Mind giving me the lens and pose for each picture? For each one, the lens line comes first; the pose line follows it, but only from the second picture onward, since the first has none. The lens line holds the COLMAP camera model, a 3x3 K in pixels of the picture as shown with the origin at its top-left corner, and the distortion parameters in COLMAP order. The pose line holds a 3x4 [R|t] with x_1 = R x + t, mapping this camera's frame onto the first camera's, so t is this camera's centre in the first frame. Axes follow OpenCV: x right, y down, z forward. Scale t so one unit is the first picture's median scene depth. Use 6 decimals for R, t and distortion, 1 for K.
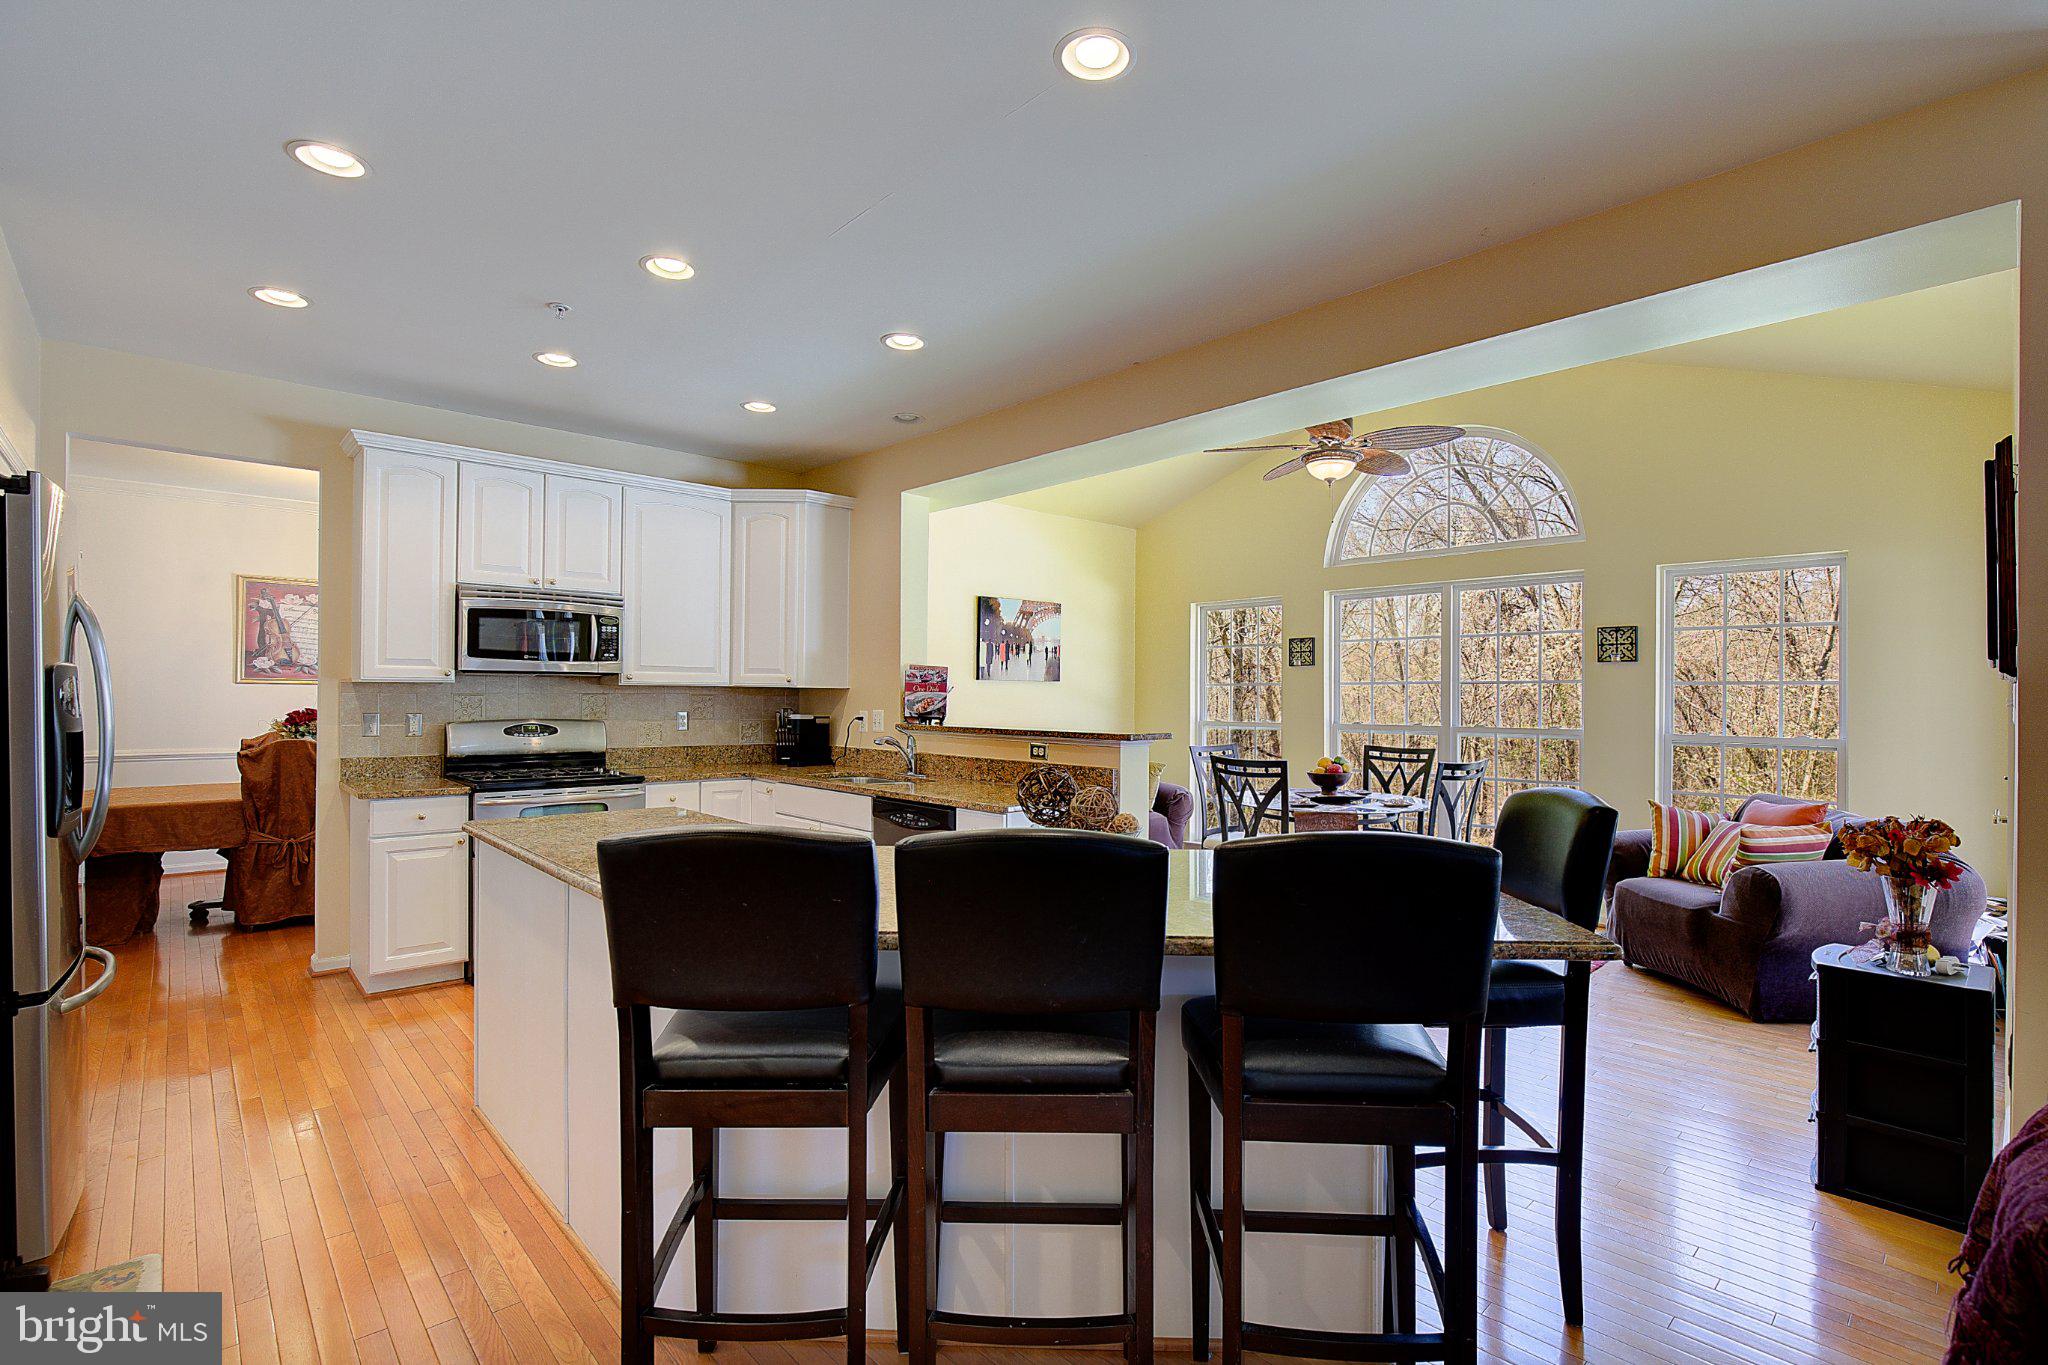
lens RADIAL K [[941.1, 0, 1035.0], [0, 941.1, 691.7], [0, 0, 1]] dist [-0.024406, 0.004790]
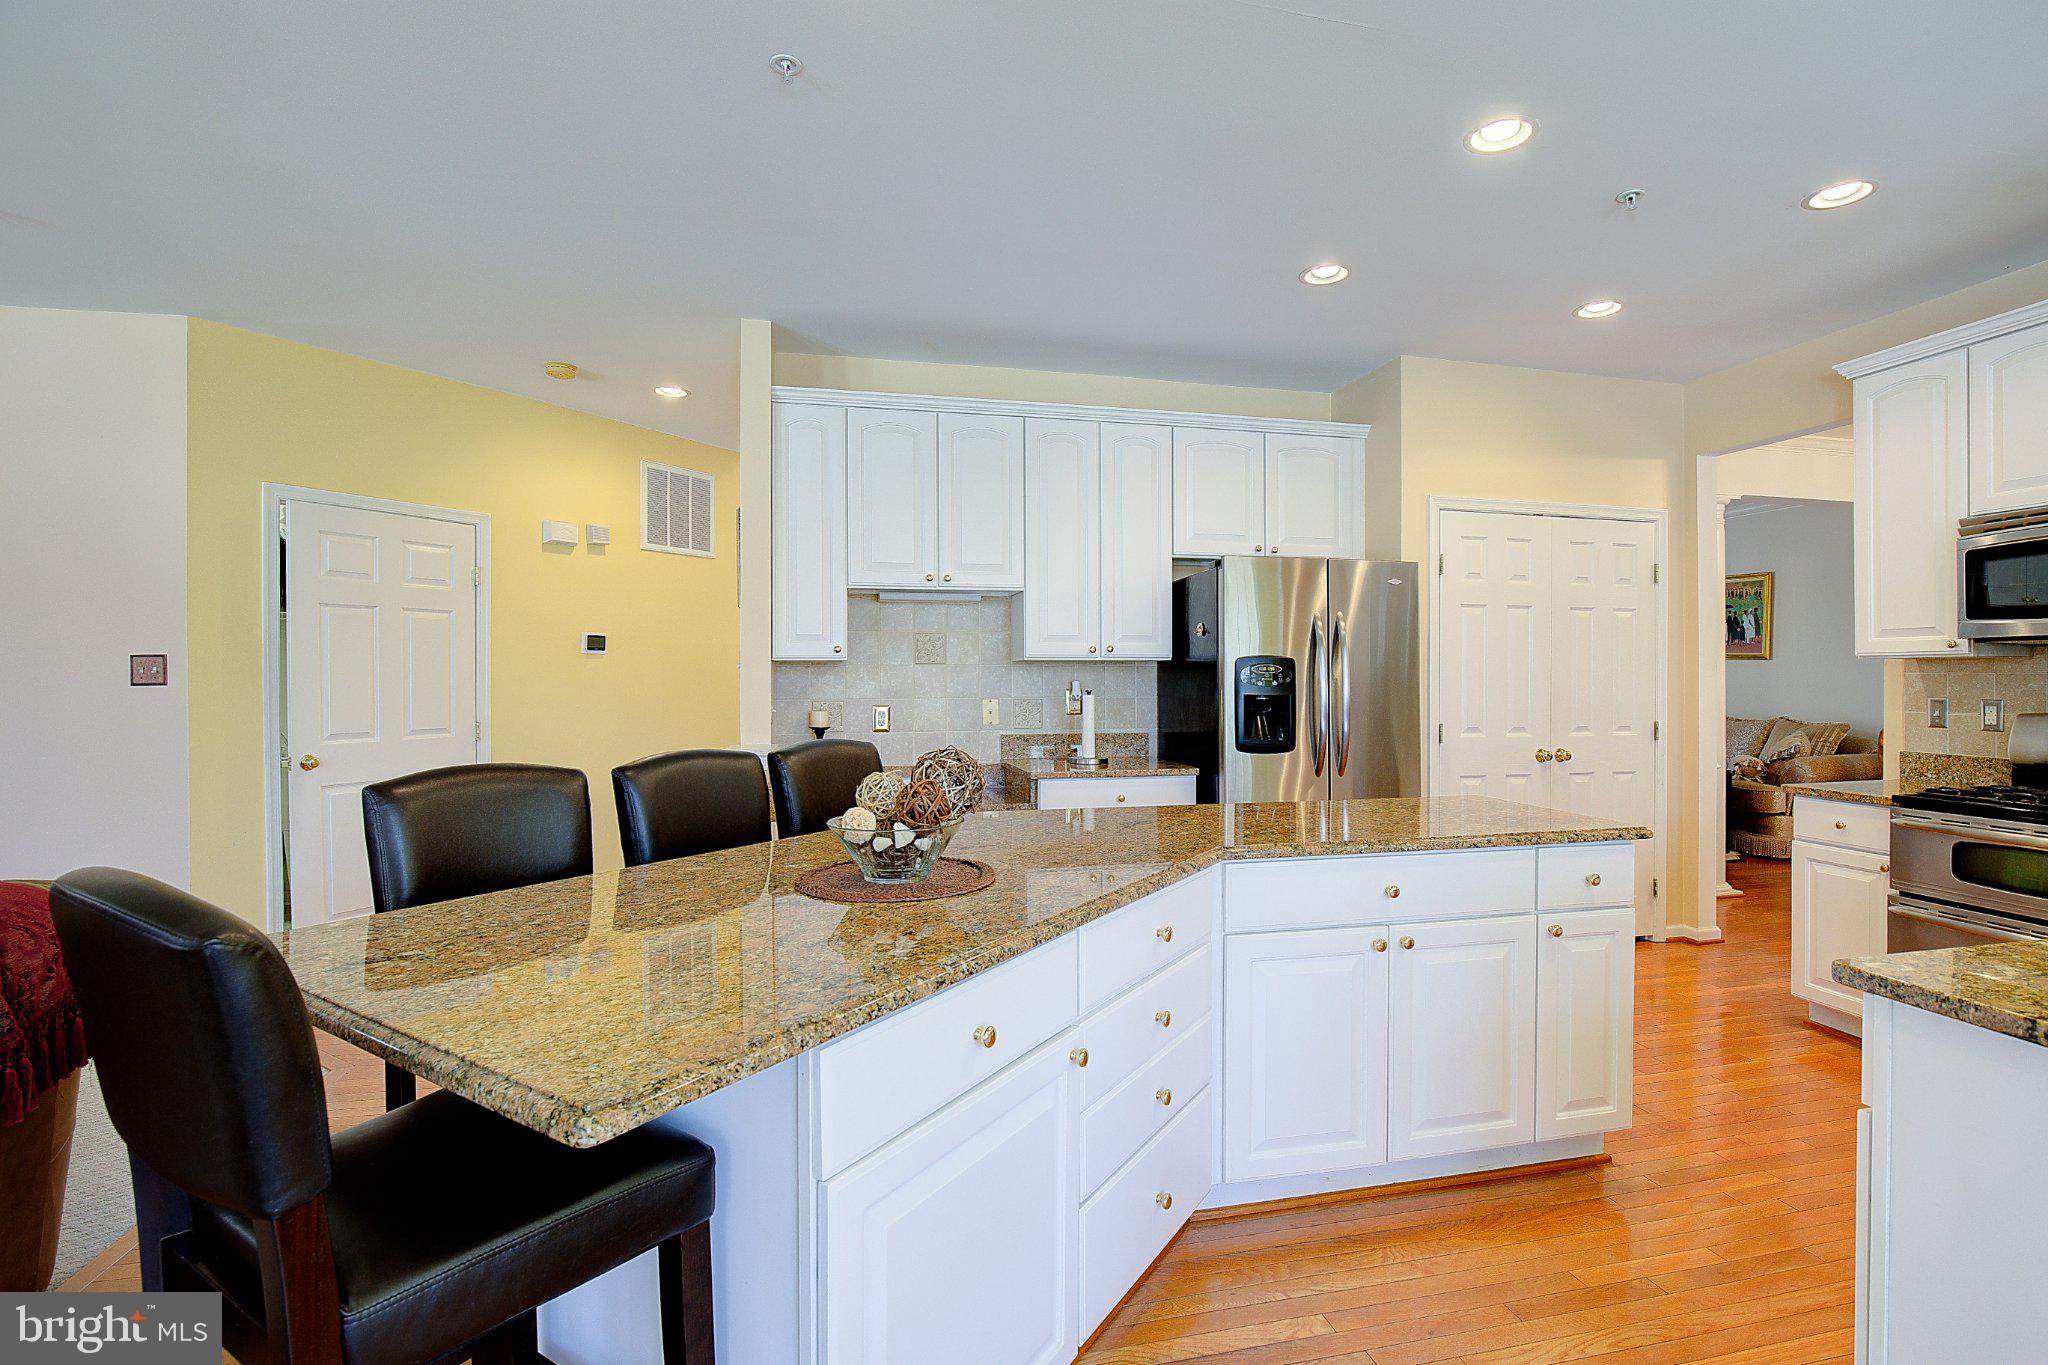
lens RADIAL K [[941.1, 0, 1064.1], [0, 941.1, 690.2], [0, 0, 1]] dist [-0.024406, 0.004790]
pose [[-0.488679, 0.005689, -0.872445, 0.291554], [0.000405, 0.999980, 0.006294, 0.010177], [0.872463, 0.002722, -0.488672, 0.641980]]
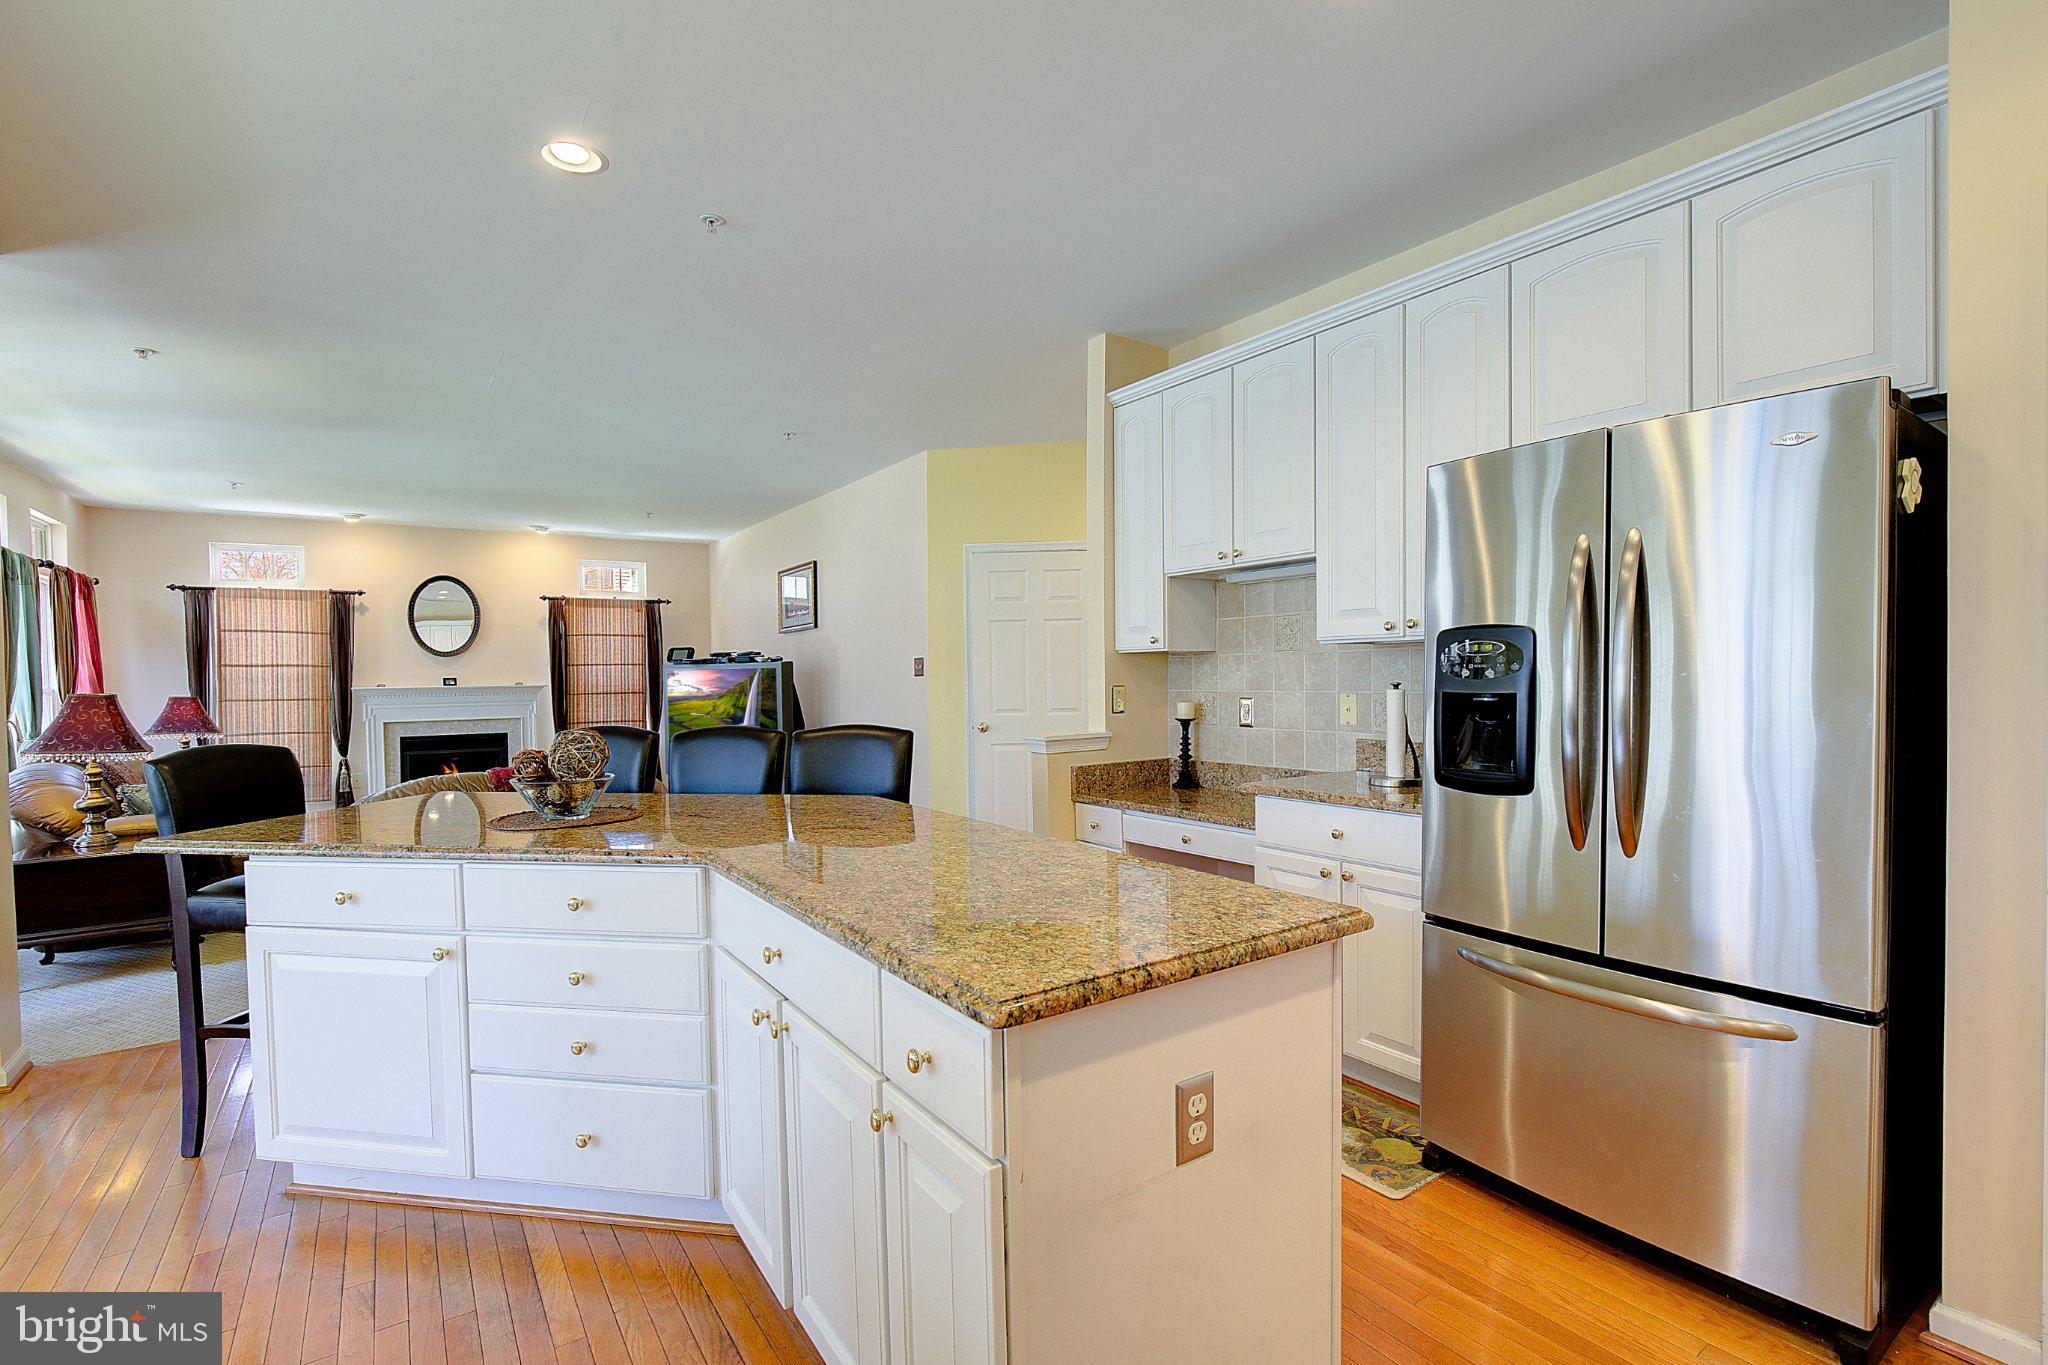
lens RADIAL K [[941.1, 0, 1040.3], [0, 941.1, 694.5], [0, 0, 1]] dist [-0.024406, 0.004790]
pose [[-0.989338, 0.001571, 0.145632, -0.294024], [0.004754, 0.999757, 0.021514, 0.009204], [-0.145563, 0.021977, -0.989105, 0.869564]]
